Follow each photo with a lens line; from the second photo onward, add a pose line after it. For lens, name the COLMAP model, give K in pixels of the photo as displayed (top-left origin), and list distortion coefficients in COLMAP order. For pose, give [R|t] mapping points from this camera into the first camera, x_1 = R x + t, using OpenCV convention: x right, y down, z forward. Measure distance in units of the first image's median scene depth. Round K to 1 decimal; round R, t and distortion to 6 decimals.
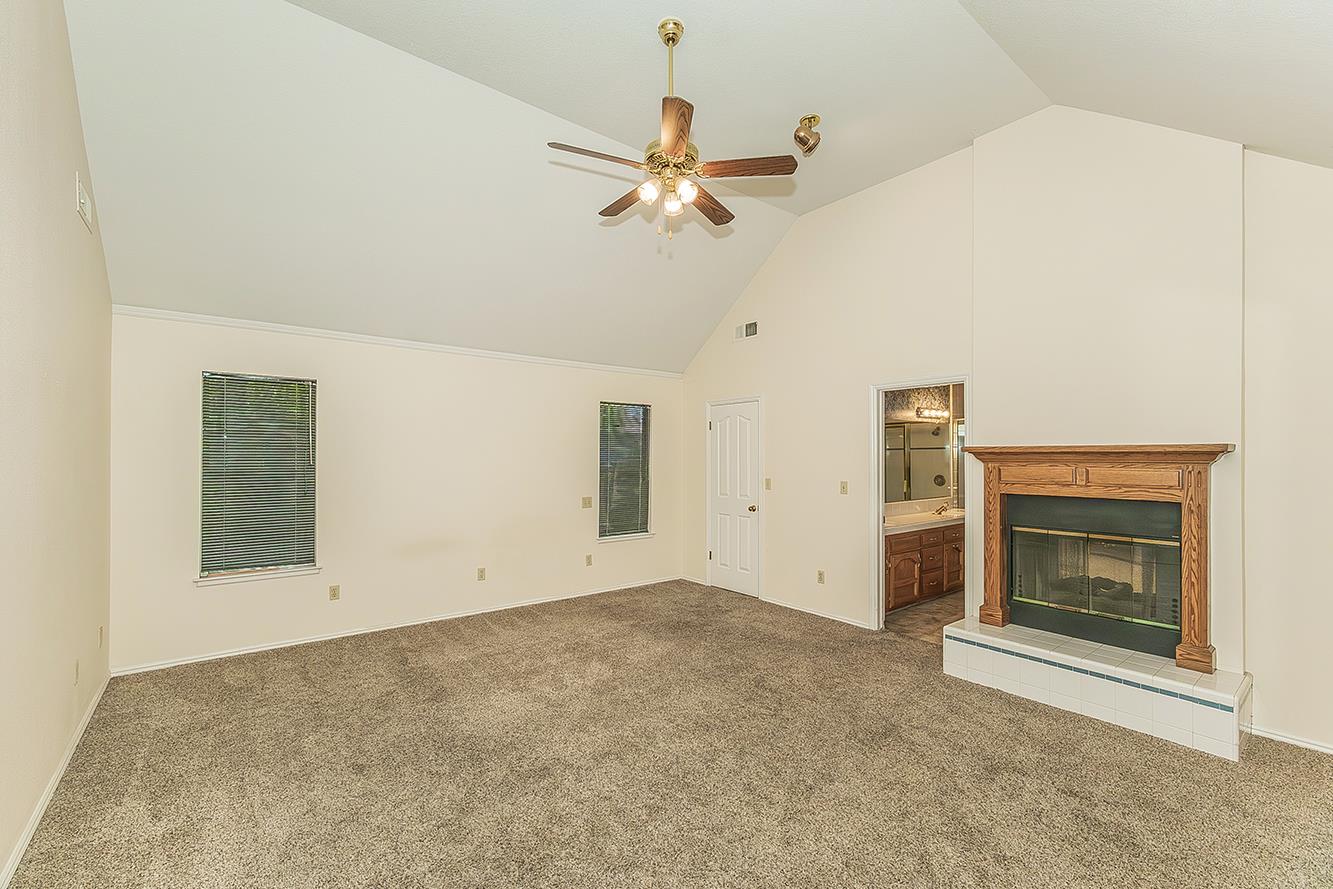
lens RADIAL K [[560.8, 0, 662.8], [0, 560.8, 455.7], [0, 0, 1]] dist [-0.000190, 0.005949]
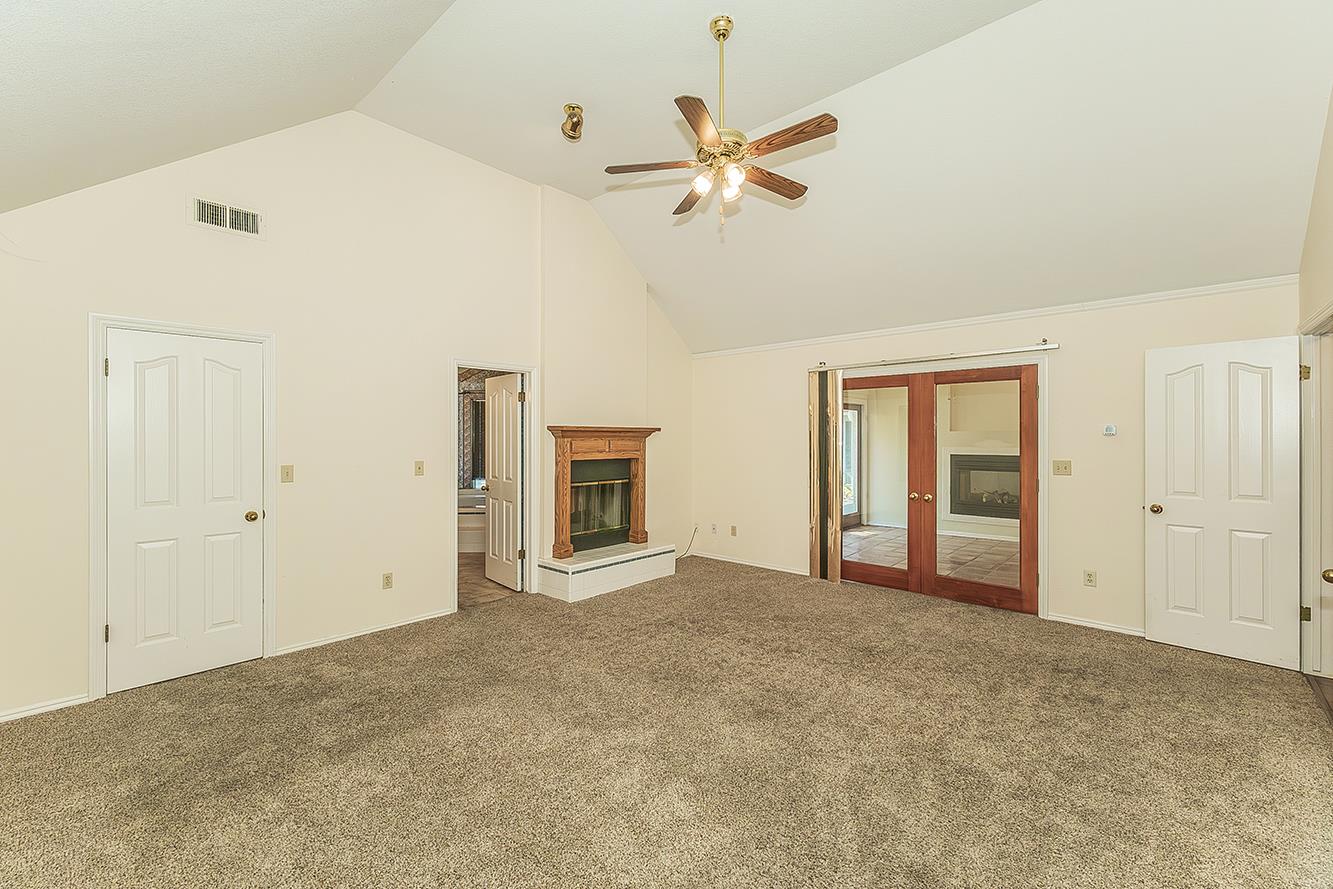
lens RADIAL K [[559.7, 0, 661.7], [0, 559.7, 441.1], [0, 0, 1]] dist [0.002397, 0.000332]
pose [[-0.165345, -0.002332, 0.986233, -0.795423], [0.001115, 0.999996, 0.002552, 0.016508], [-0.986235, 0.001521, -0.165342, 1.012377]]
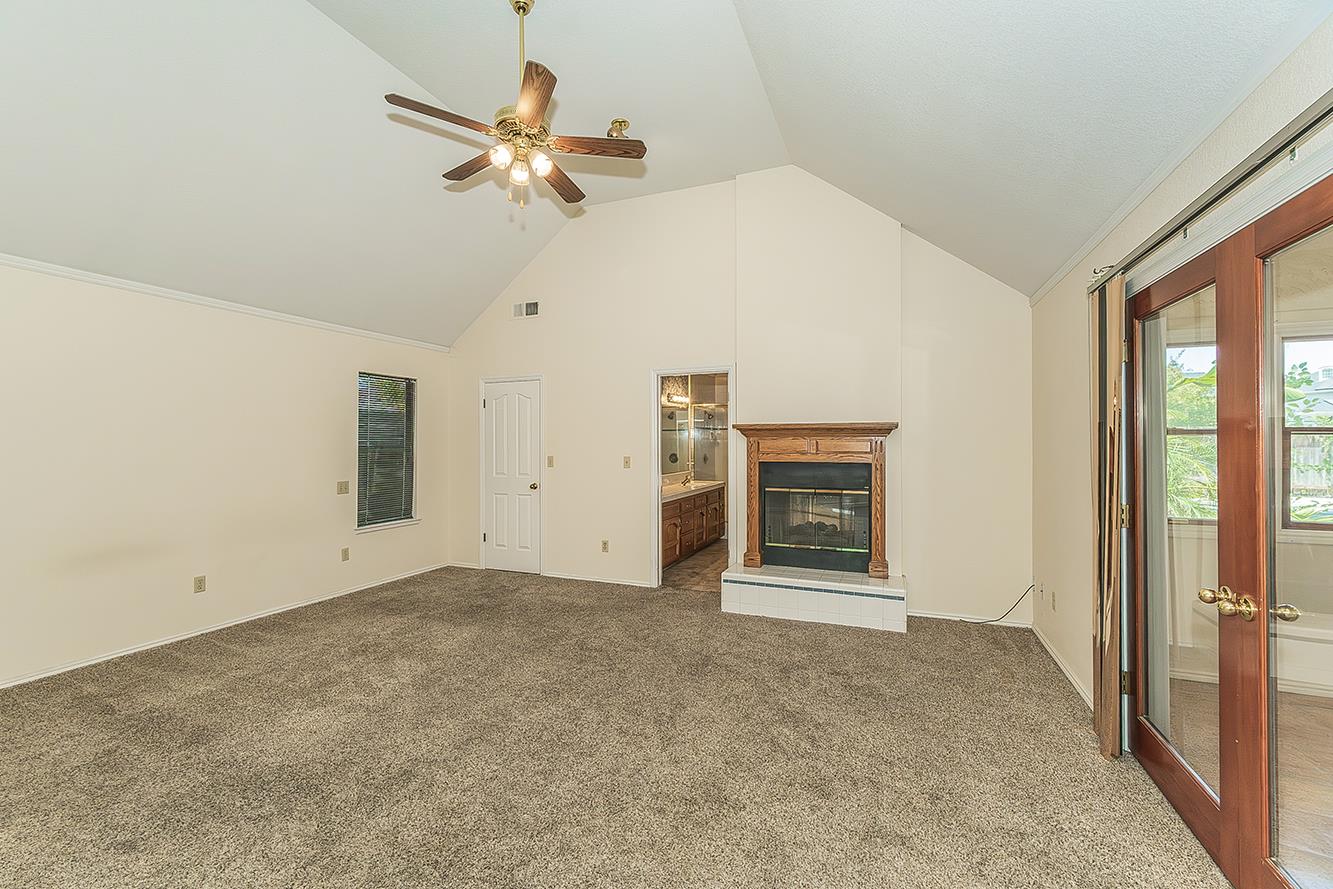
lens RADIAL K [[559.7, 0, 661.7], [0, 559.7, 441.1], [0, 0, 1]] dist [0.002397, 0.000332]
pose [[0.871662, -0.002392, 0.490102, -0.204778], [0.002980, 0.999995, -0.000420, 0.020952], [-0.490098, 0.001827, 0.871665, 0.011771]]
